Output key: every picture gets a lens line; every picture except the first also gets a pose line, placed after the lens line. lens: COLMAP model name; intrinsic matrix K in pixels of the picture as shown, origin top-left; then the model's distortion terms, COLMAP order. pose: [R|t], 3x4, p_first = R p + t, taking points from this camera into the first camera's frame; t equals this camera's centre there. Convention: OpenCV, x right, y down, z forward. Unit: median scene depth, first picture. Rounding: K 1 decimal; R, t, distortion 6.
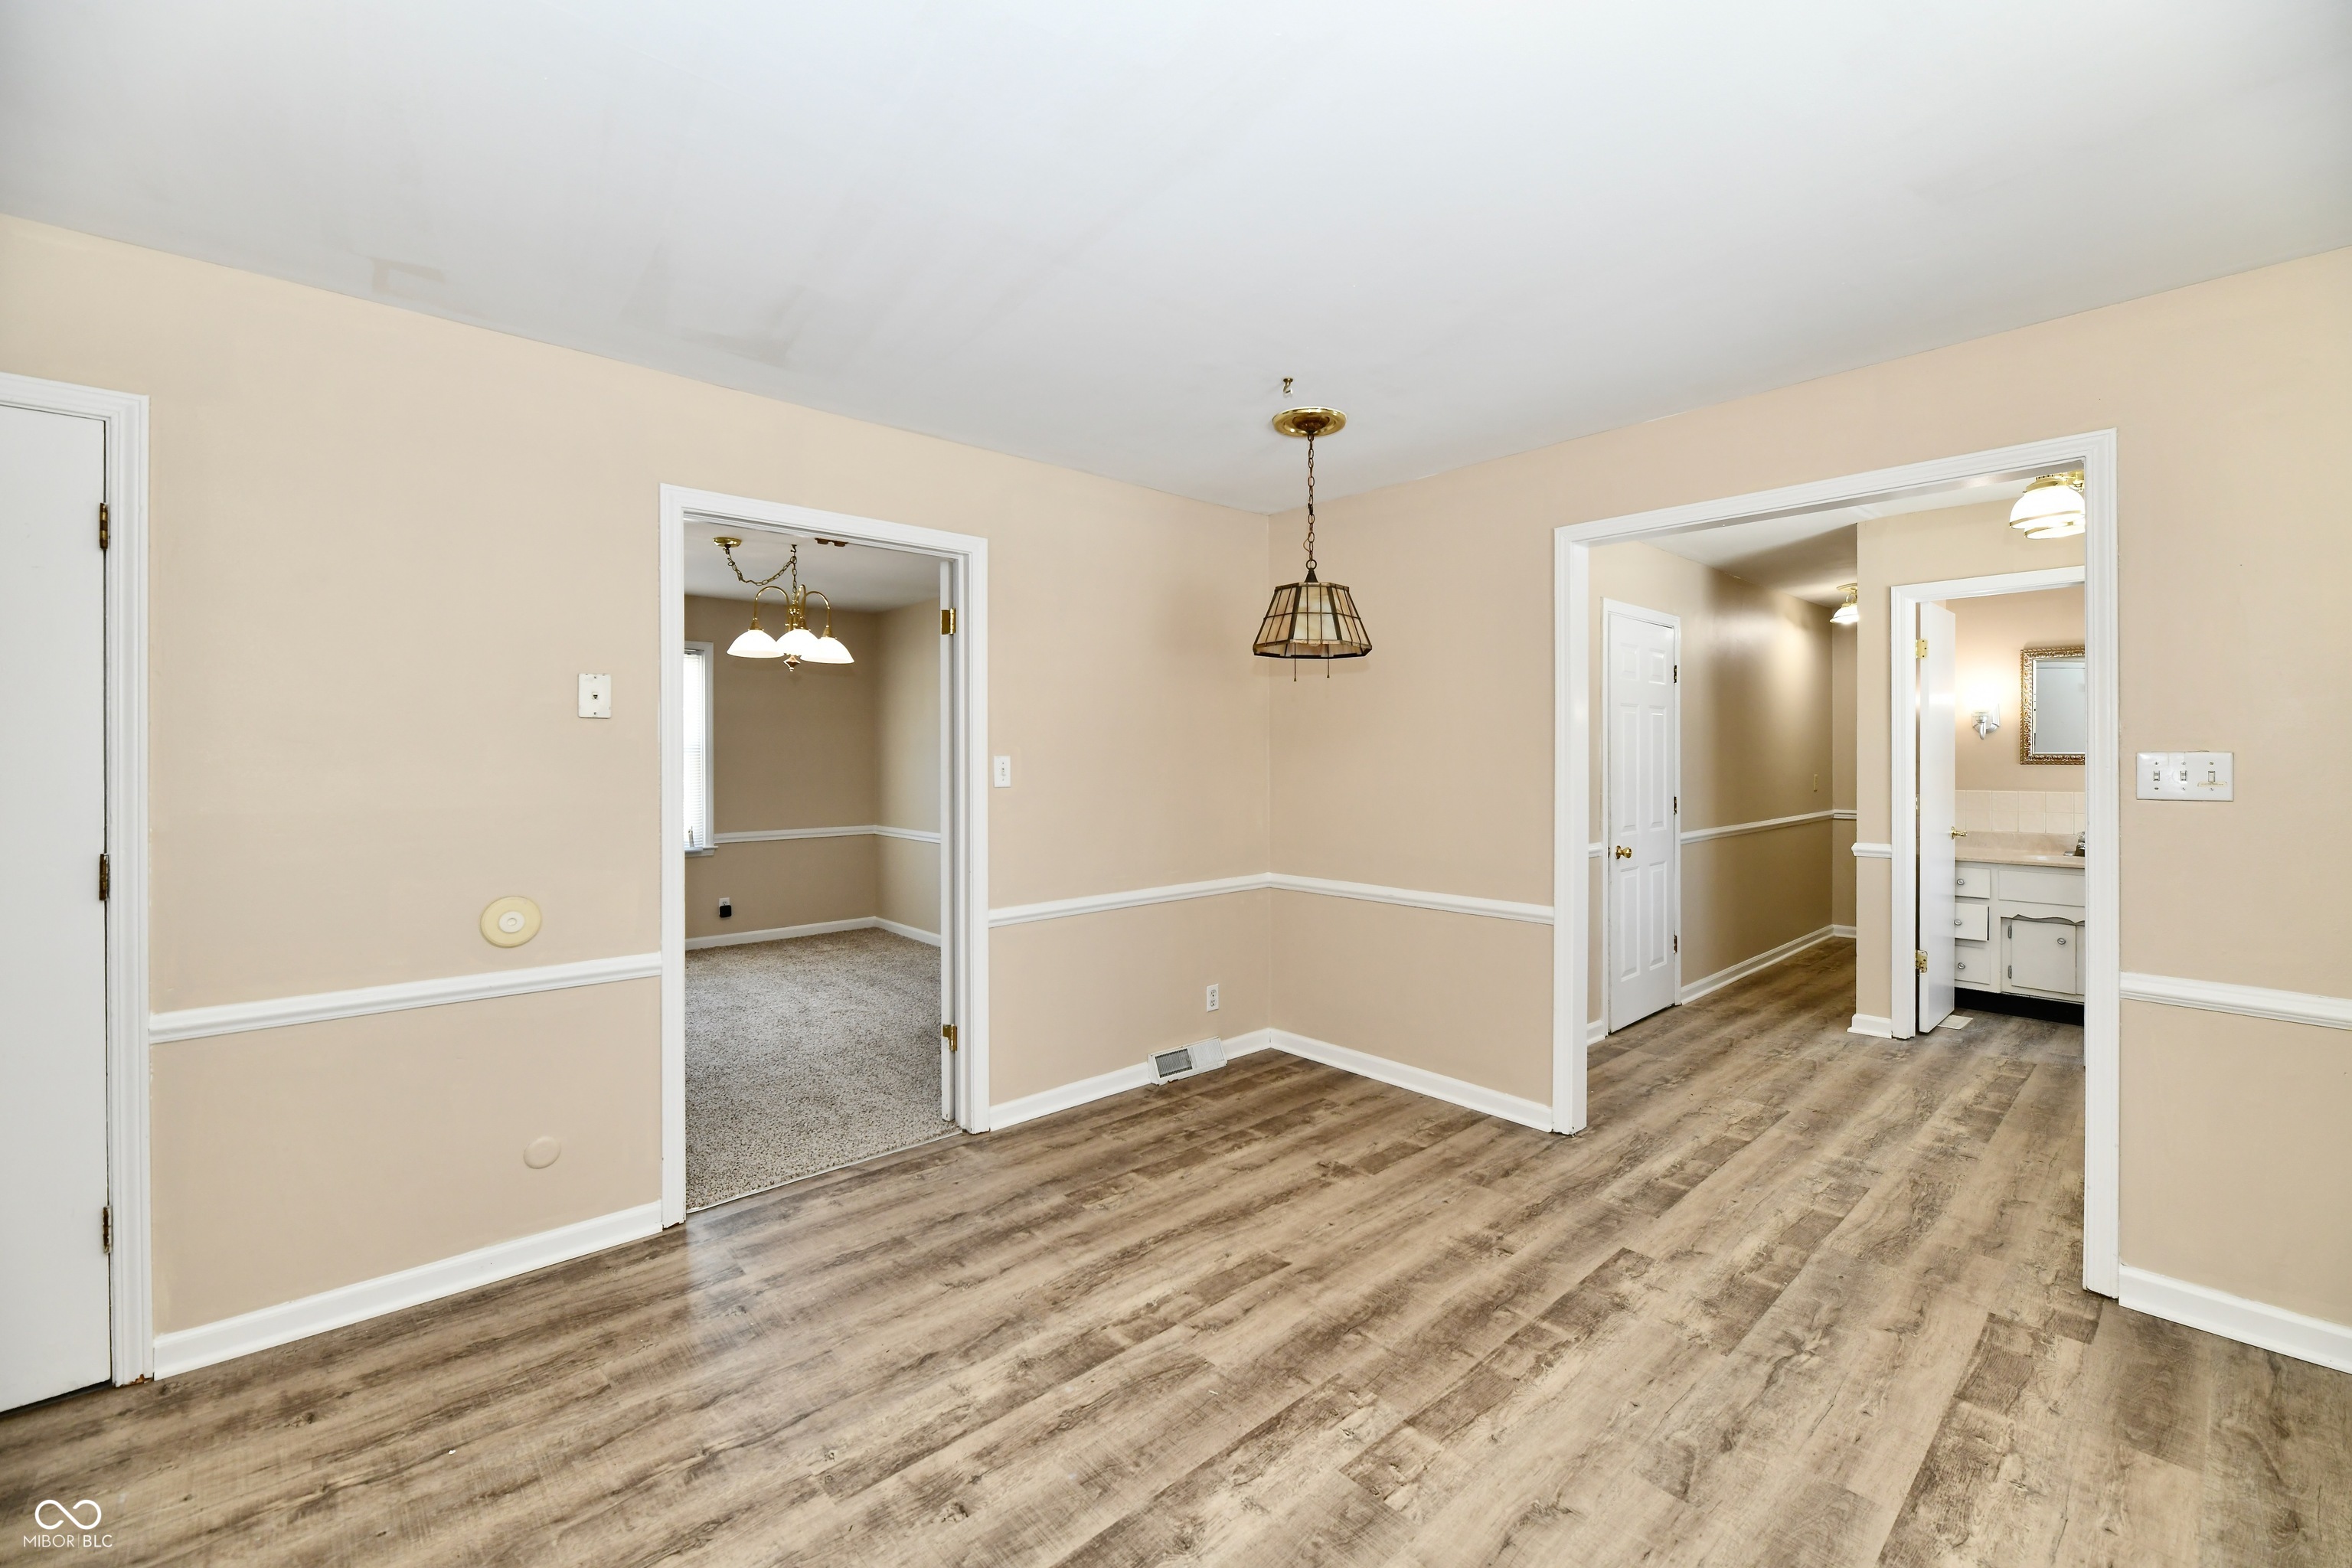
lens RADIAL K [[962.7, 0, 1189.9], [0, 962.7, 753.1], [0, 0, 1]] dist [-0.002564, -0.002577]
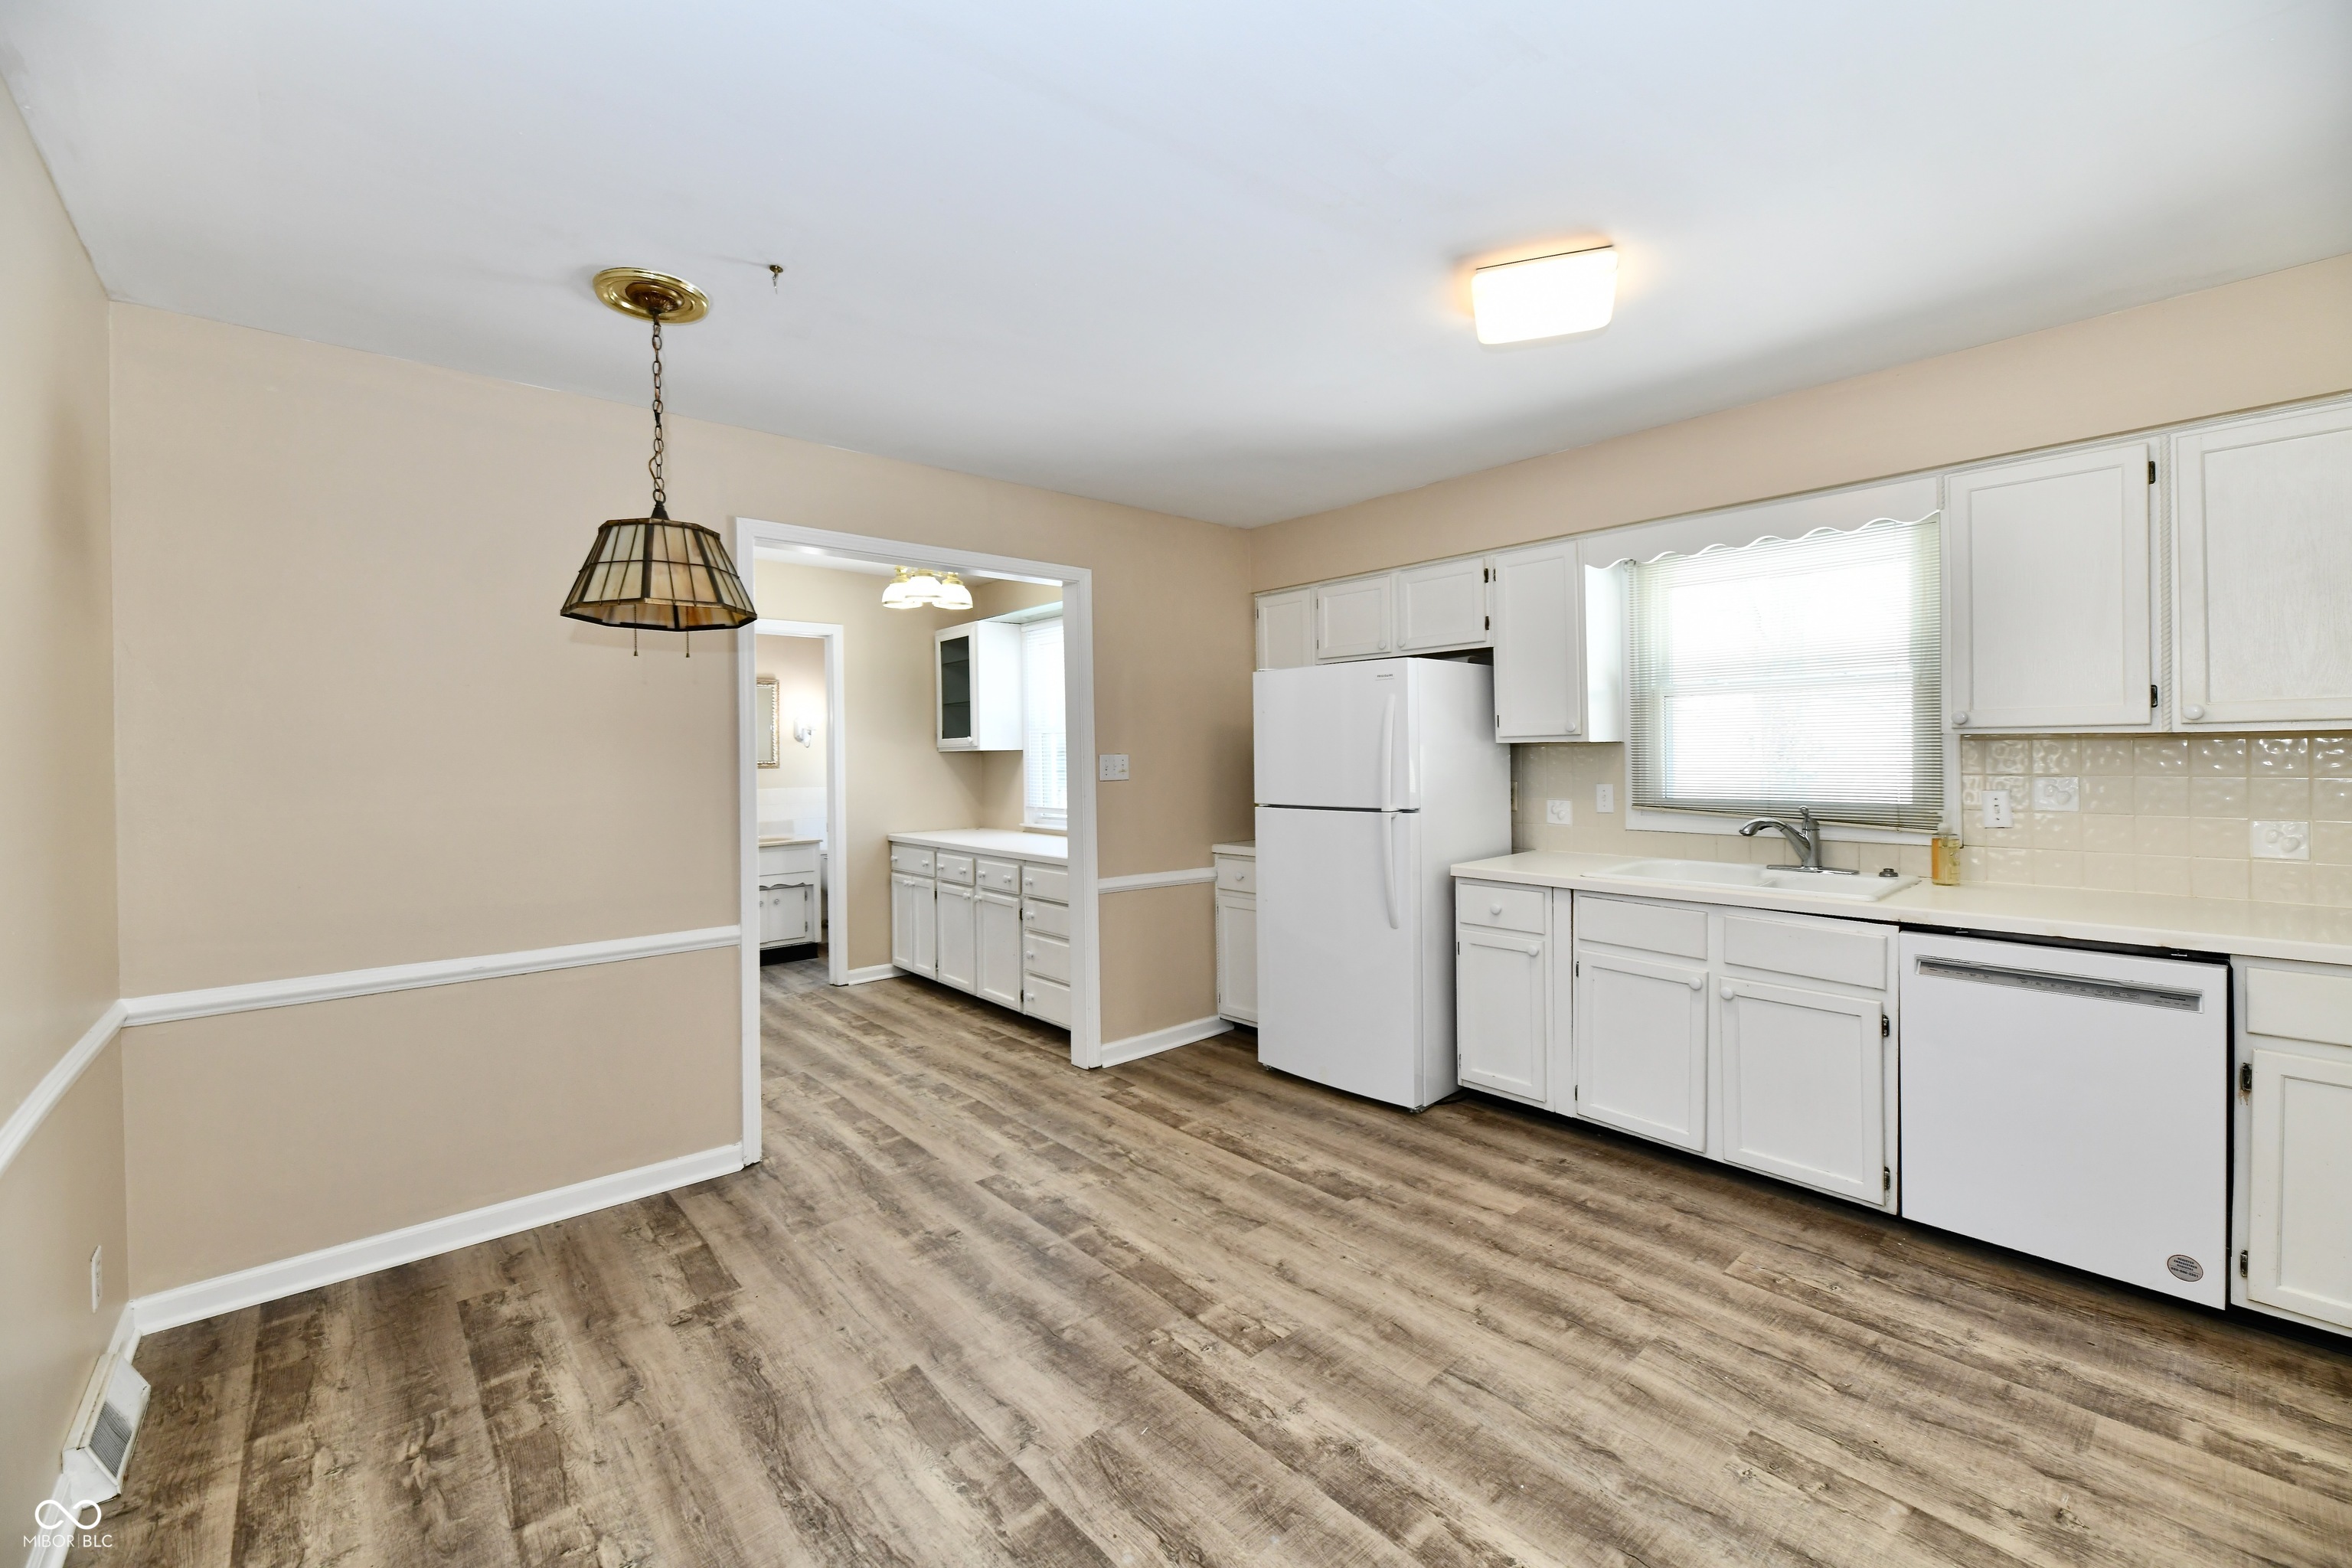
lens RADIAL K [[962.7, 0, 1186.3], [0, 962.7, 760.8], [0, 0, 1]] dist [-0.002564, -0.002577]
pose [[0.011958, -0.006207, 0.999909, -0.616207], [0.012192, 0.999907, 0.006061, 0.001372], [-0.999854, 0.012119, 0.012032, 0.633244]]
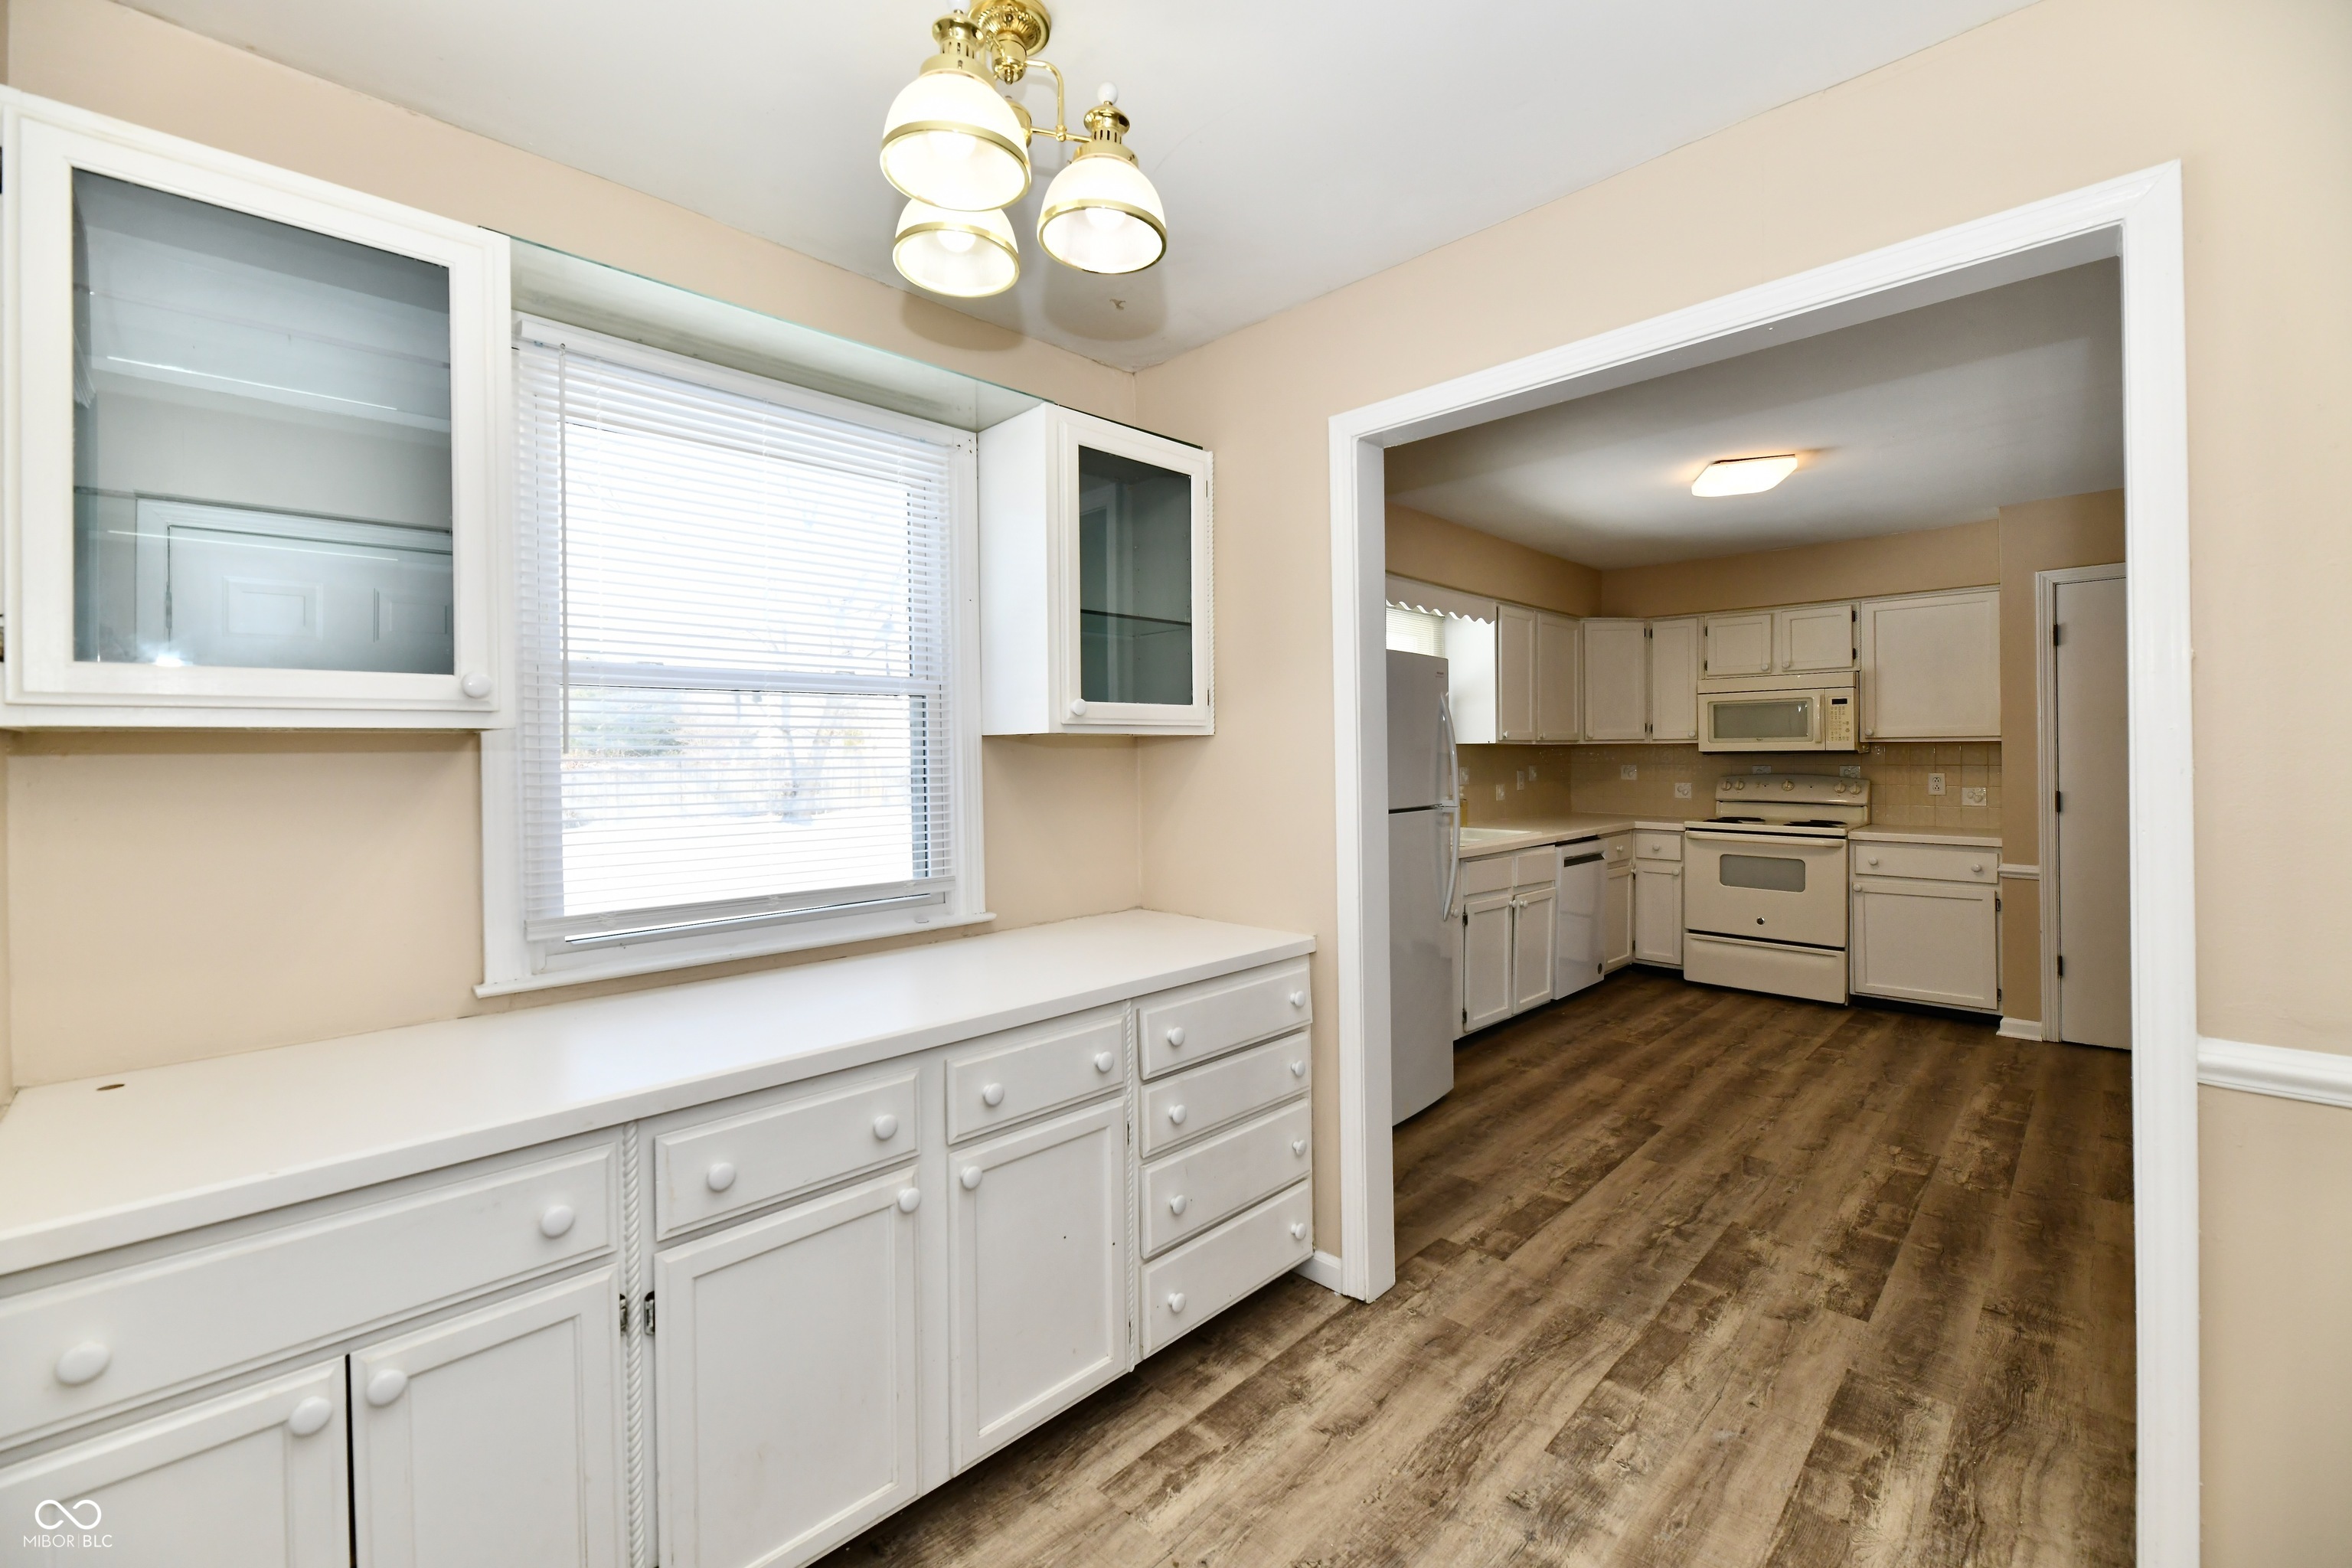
lens RADIAL K [[962.7, 0, 1192.6], [0, 962.7, 759.2], [0, 0, 1]] dist [-0.002564, -0.002577]
pose [[-0.998046, 0.012830, -0.061156, 0.954123], [0.012645, 0.999914, 0.003407, 0.006088], [0.061195, 0.002627, -0.998122, 1.579929]]
